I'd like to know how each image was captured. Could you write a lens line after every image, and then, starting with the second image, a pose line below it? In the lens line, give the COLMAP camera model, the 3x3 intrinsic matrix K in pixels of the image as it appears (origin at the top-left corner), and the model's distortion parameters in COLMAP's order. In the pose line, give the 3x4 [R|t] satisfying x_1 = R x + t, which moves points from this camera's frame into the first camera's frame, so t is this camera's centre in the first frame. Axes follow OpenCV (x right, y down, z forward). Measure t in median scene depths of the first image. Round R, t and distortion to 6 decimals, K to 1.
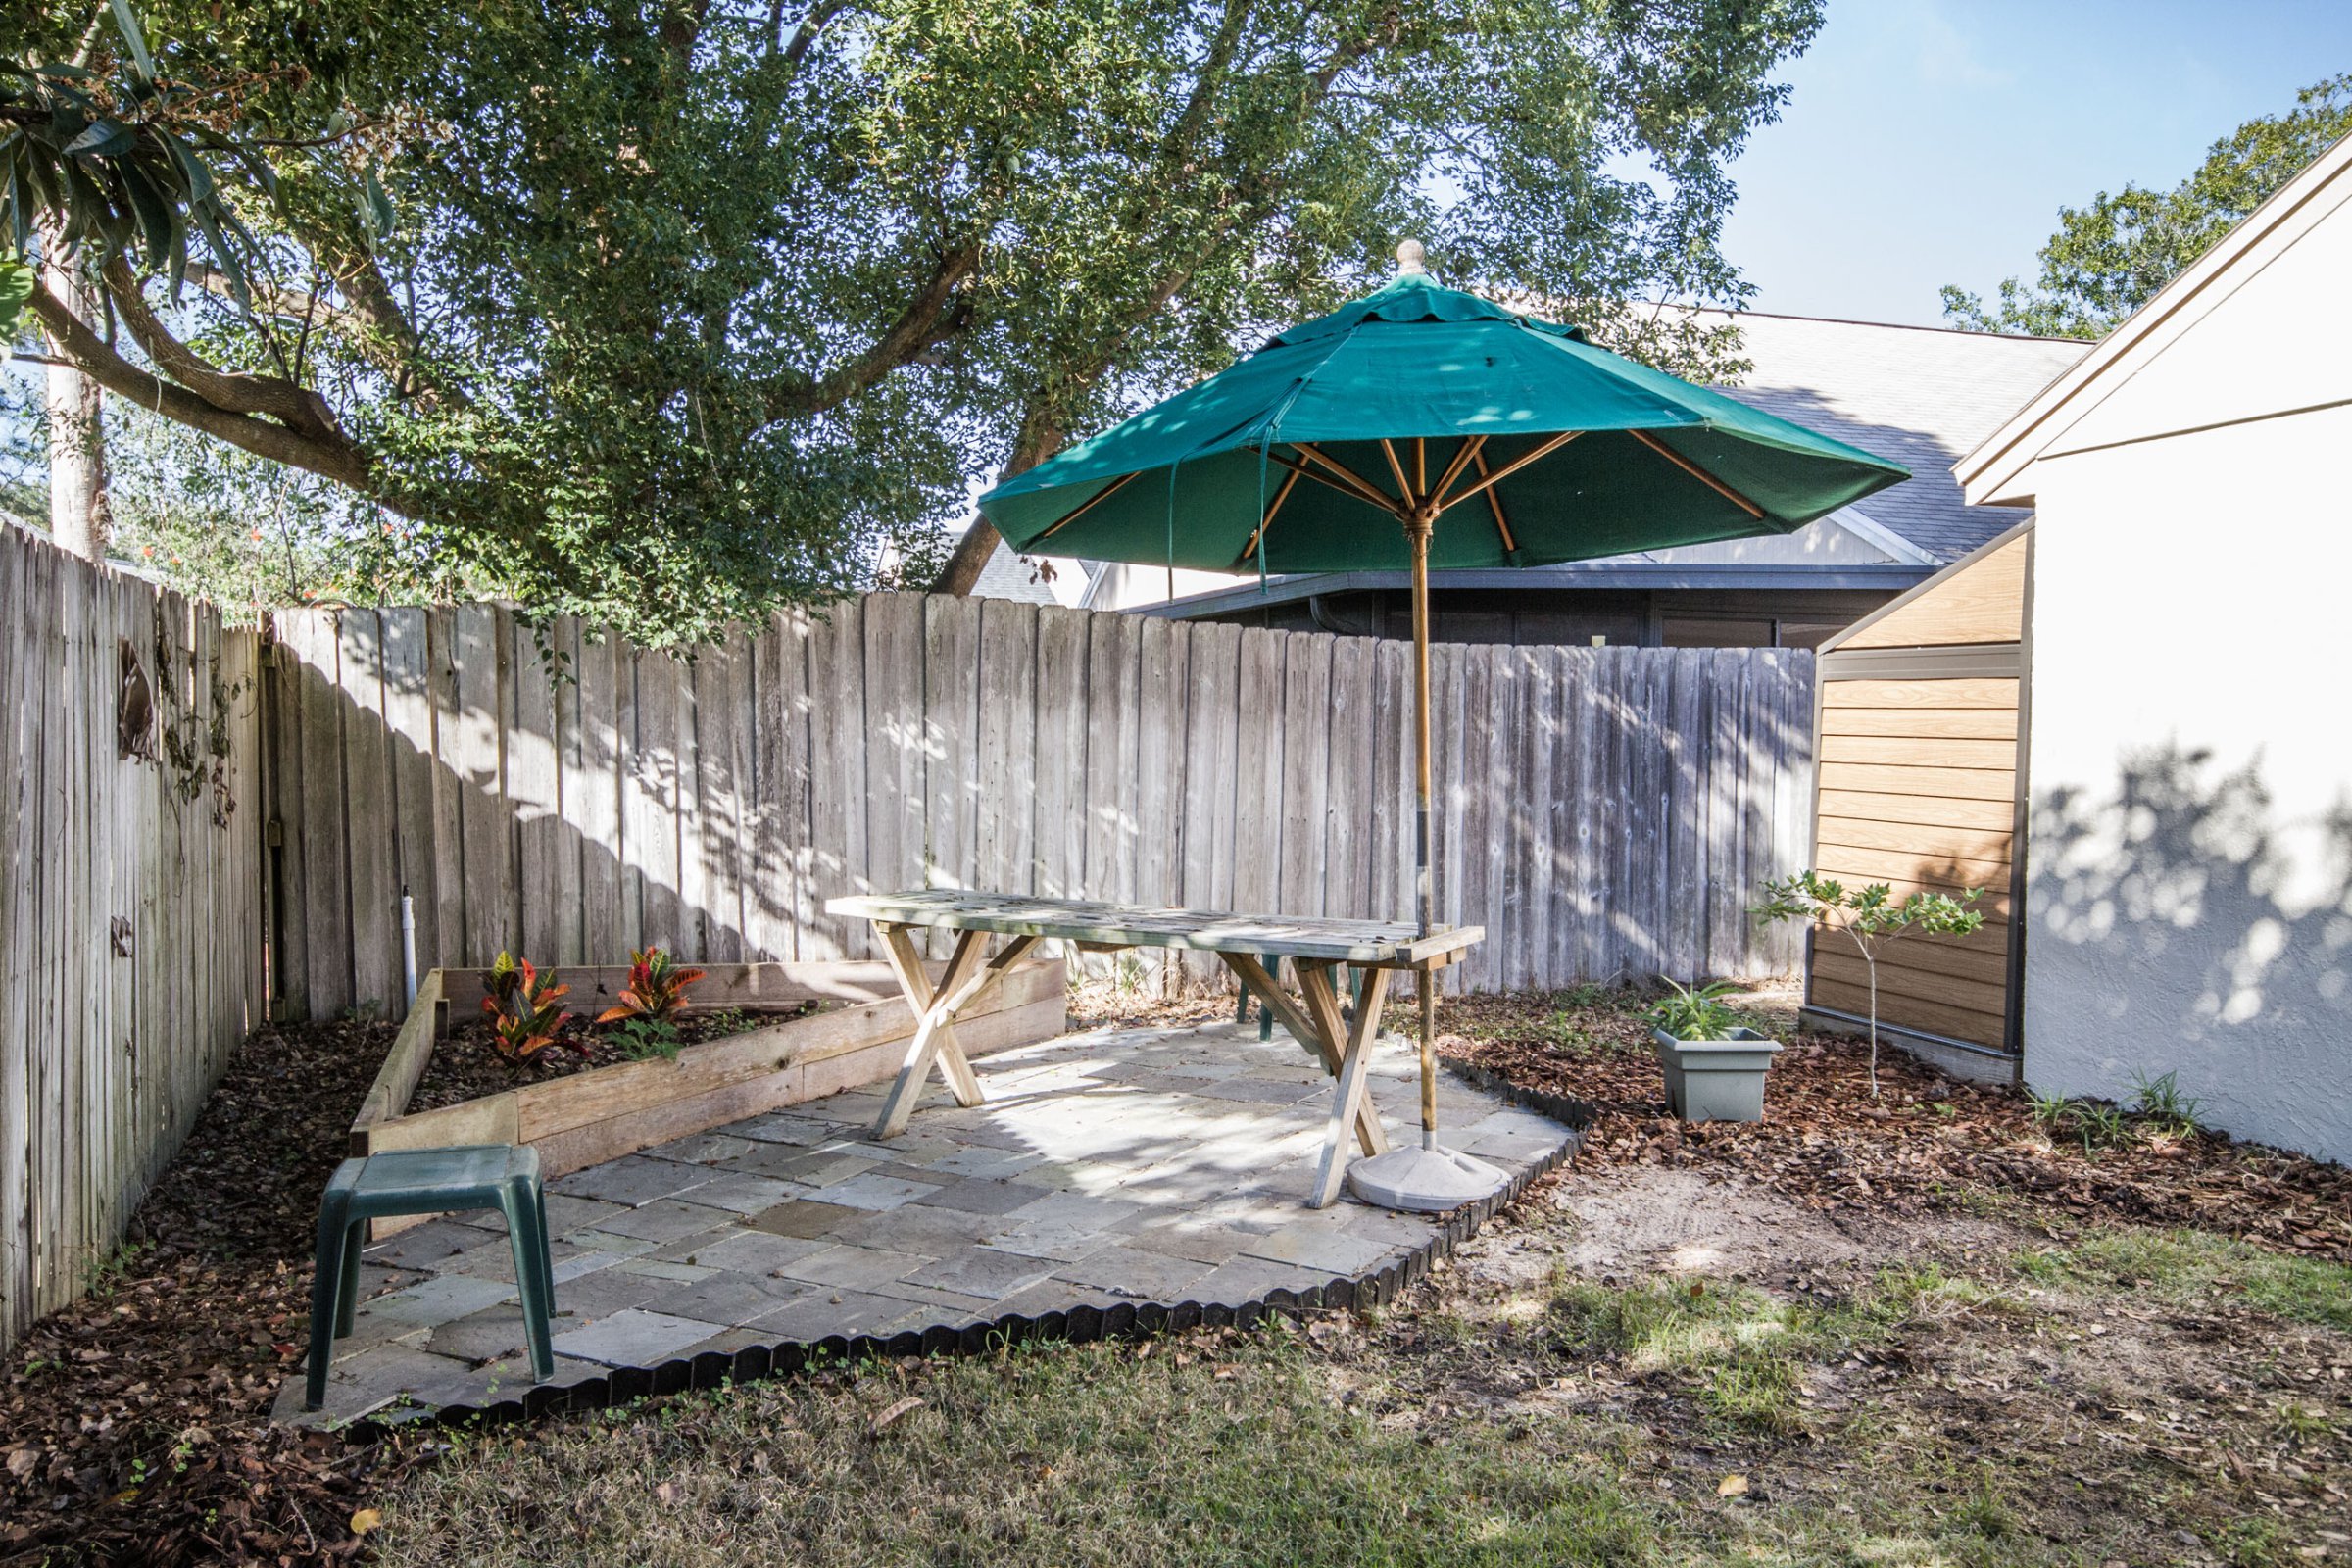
lens RADIAL K [[1851.3, 0, 1171.9], [0, 1851.3, 785.4], [0, 0, 1]] dist [-0.000009, -0.000362]
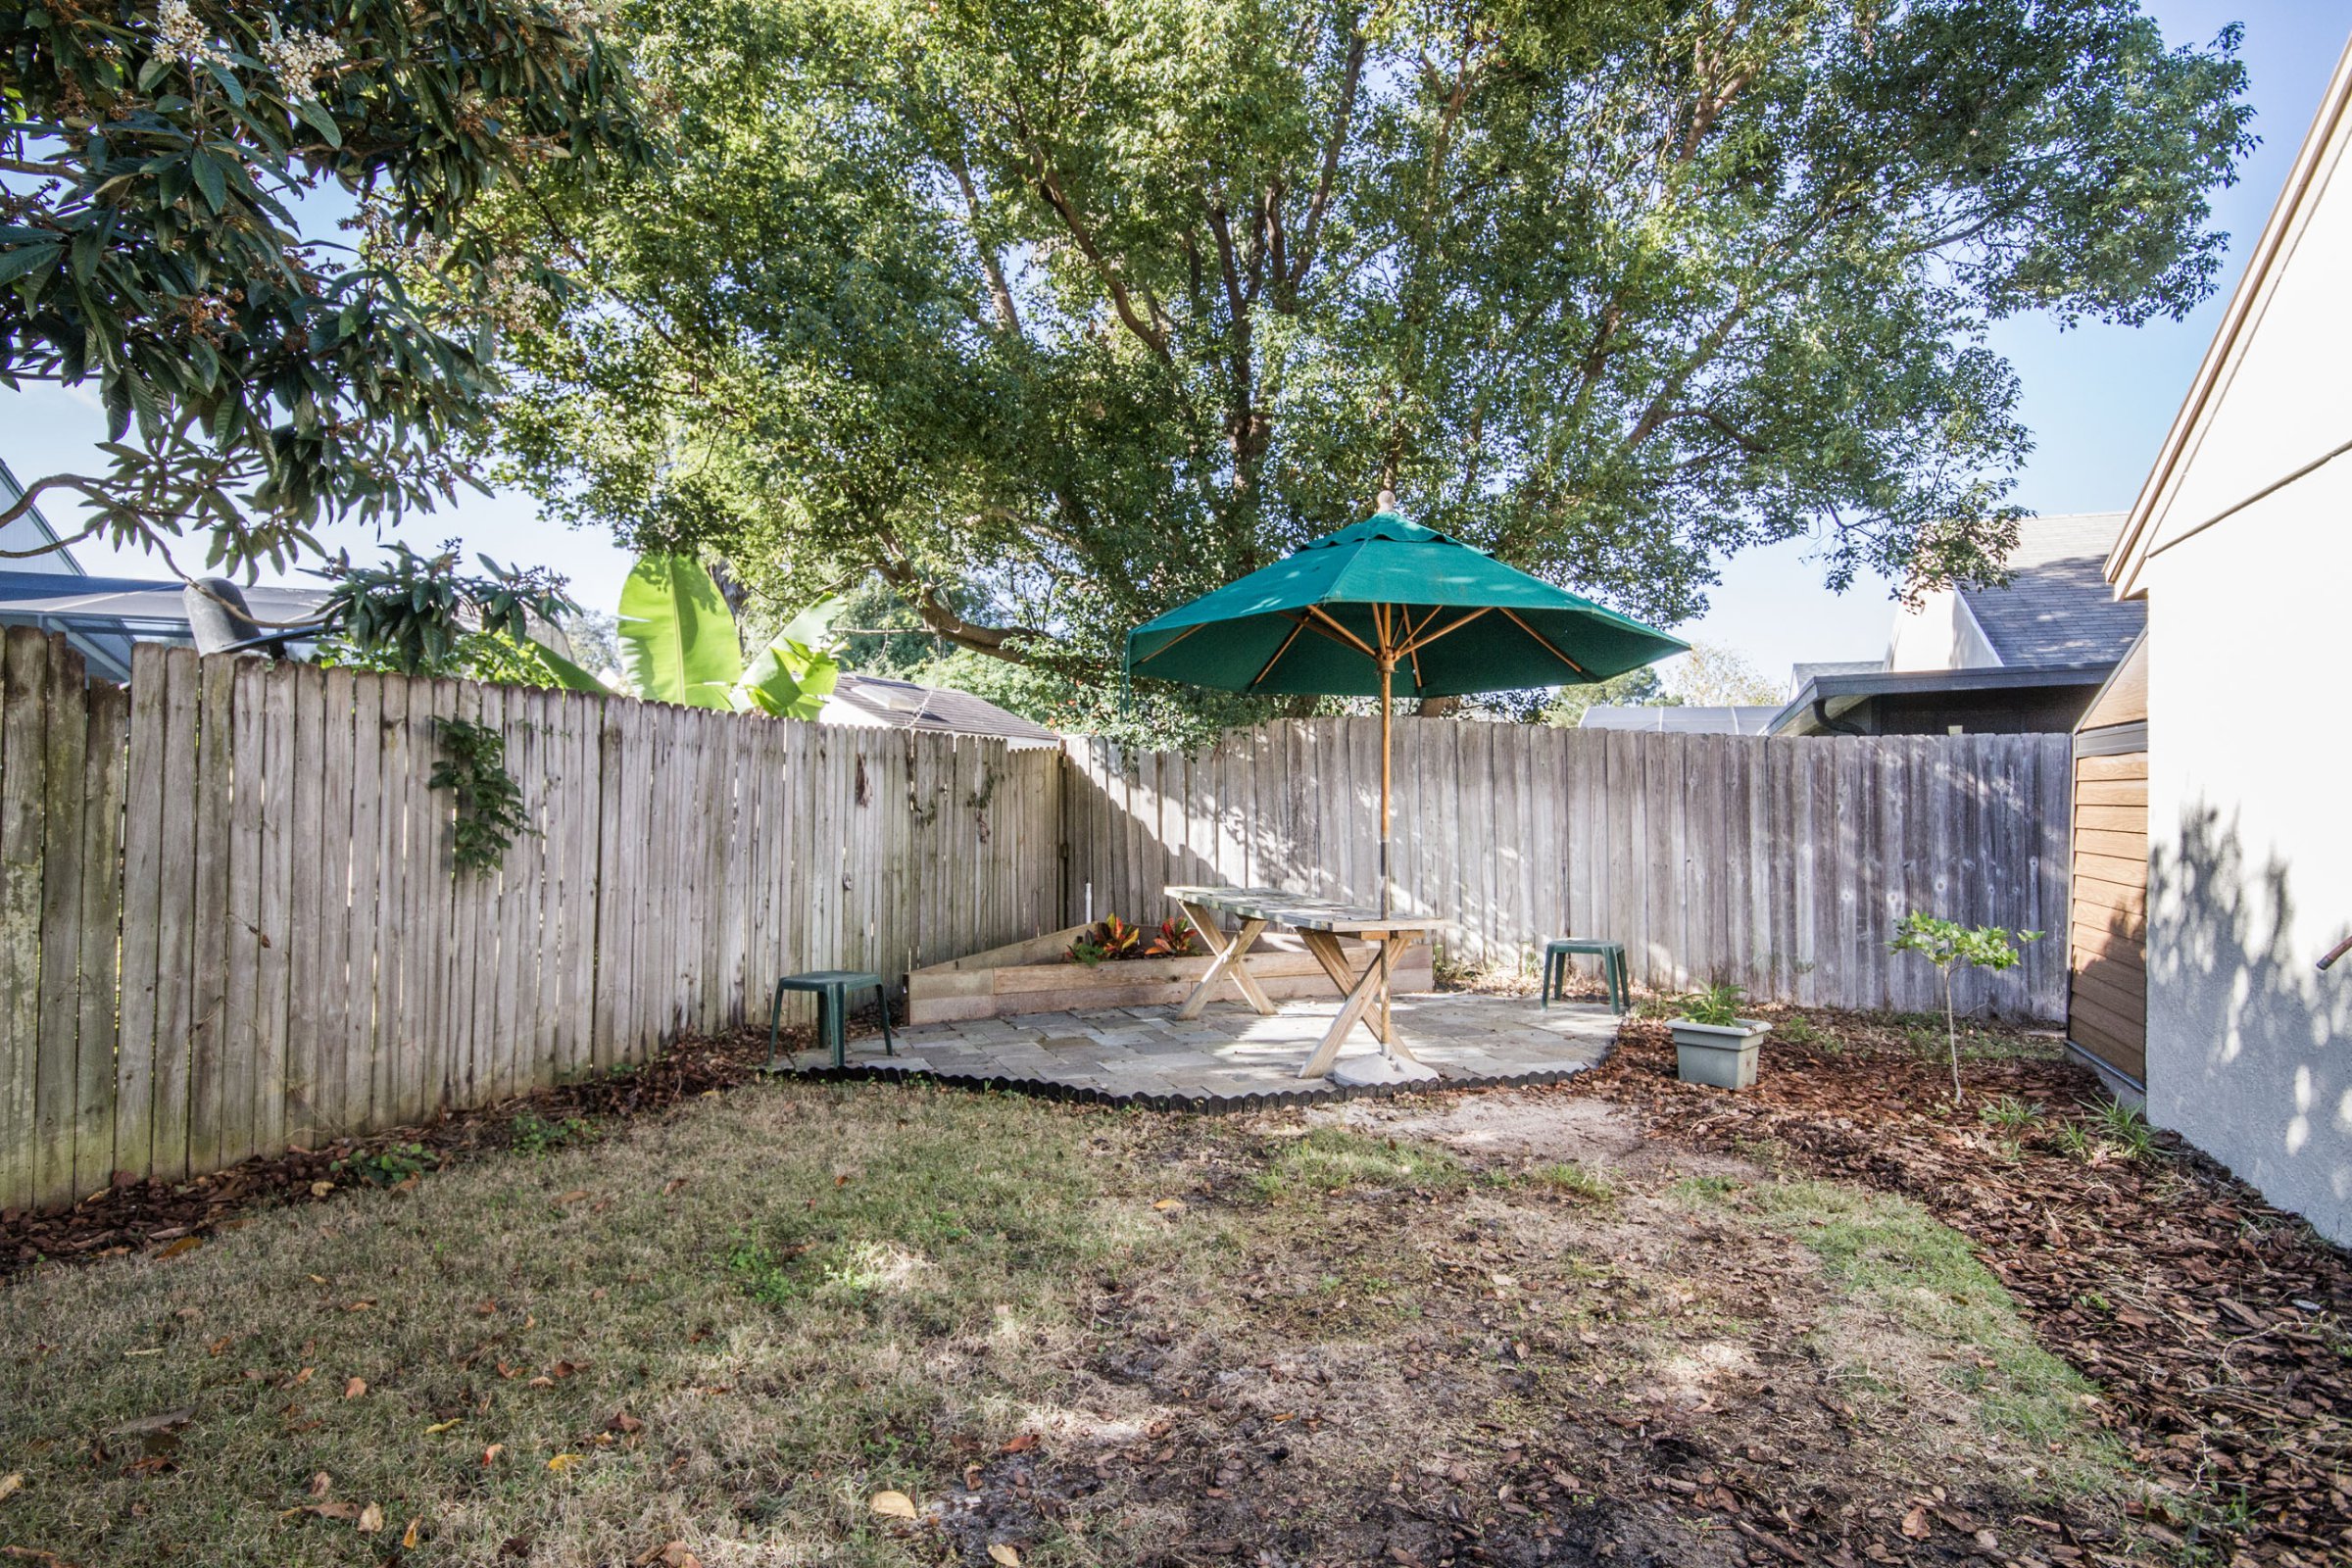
lens RADIAL K [[1293.0, 0, 1175.4], [0, 1293.0, 775.5], [0, 0, 1]] dist [0.017654, -0.000102]
pose [[0.779796, -0.010108, -0.625952, 0.441578], [-0.029297, 0.998185, -0.052616, 0.014967], [0.625348, 0.059368, 0.778085, 0.010692]]
